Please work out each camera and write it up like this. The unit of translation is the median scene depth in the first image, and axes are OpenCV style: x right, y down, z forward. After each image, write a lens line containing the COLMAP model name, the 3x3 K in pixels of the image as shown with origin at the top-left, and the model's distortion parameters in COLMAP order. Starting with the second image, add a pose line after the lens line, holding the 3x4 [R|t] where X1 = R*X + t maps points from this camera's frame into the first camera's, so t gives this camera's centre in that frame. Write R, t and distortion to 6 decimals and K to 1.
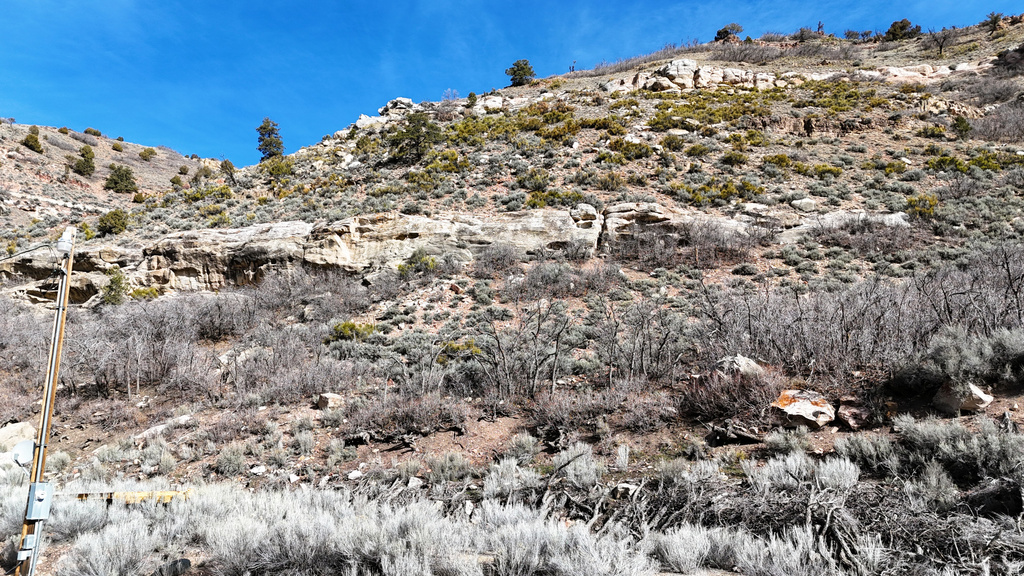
lens RADIAL K [[746.1, 0, 516.7], [0, 746.1, 288.5], [0, 0, 1]] dist [0.067563, -0.059890]
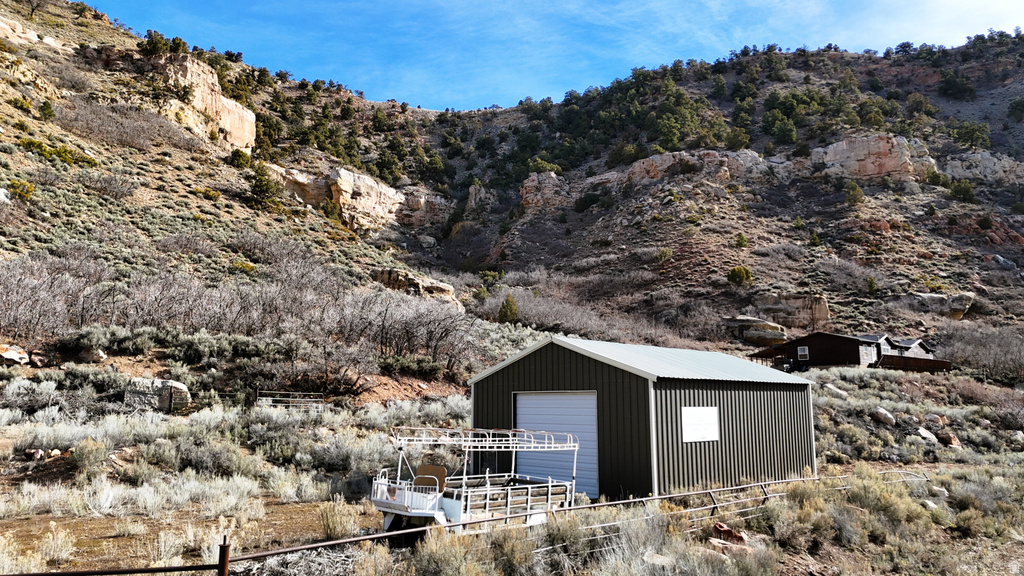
lens RADIAL K [[746.1, 0, 516.7], [0, 746.1, 288.5], [0, 0, 1]] dist [0.067563, -0.059890]
pose [[0.366129, 0.136596, 0.920484, -0.295315], [-0.228403, 0.972101, -0.053407, -0.060632], [-0.902099, -0.190688, 0.387113, -0.272209]]
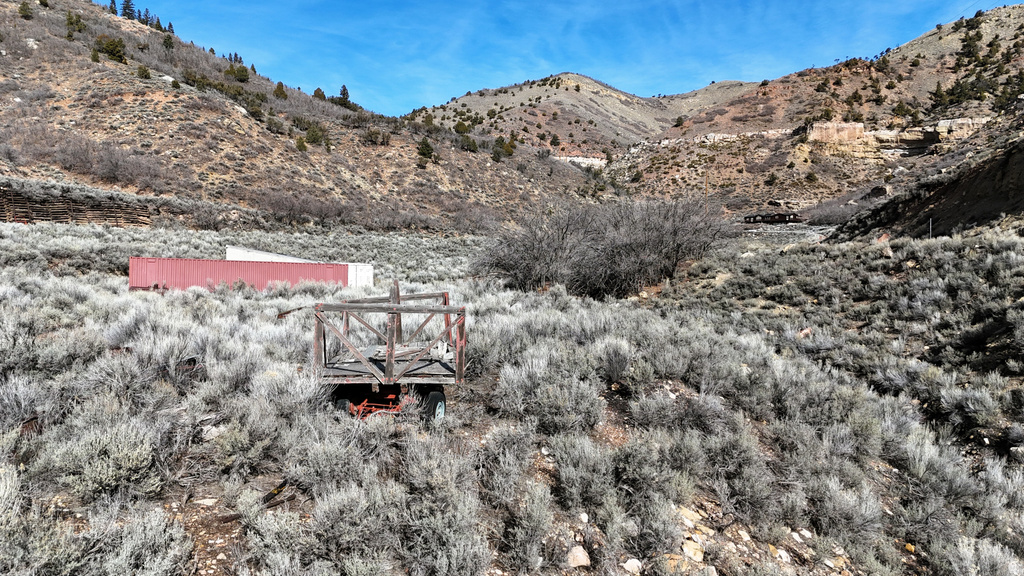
lens RADIAL K [[746.1, 0, 516.7], [0, 746.1, 288.5], [0, 0, 1]] dist [0.067563, -0.059890]
pose [[0.912067, 0.017000, -0.409688, 1.785364], [0.097540, 0.961465, 0.257043, -1.243332], [0.398271, -0.274402, 0.875262, -5.923904]]
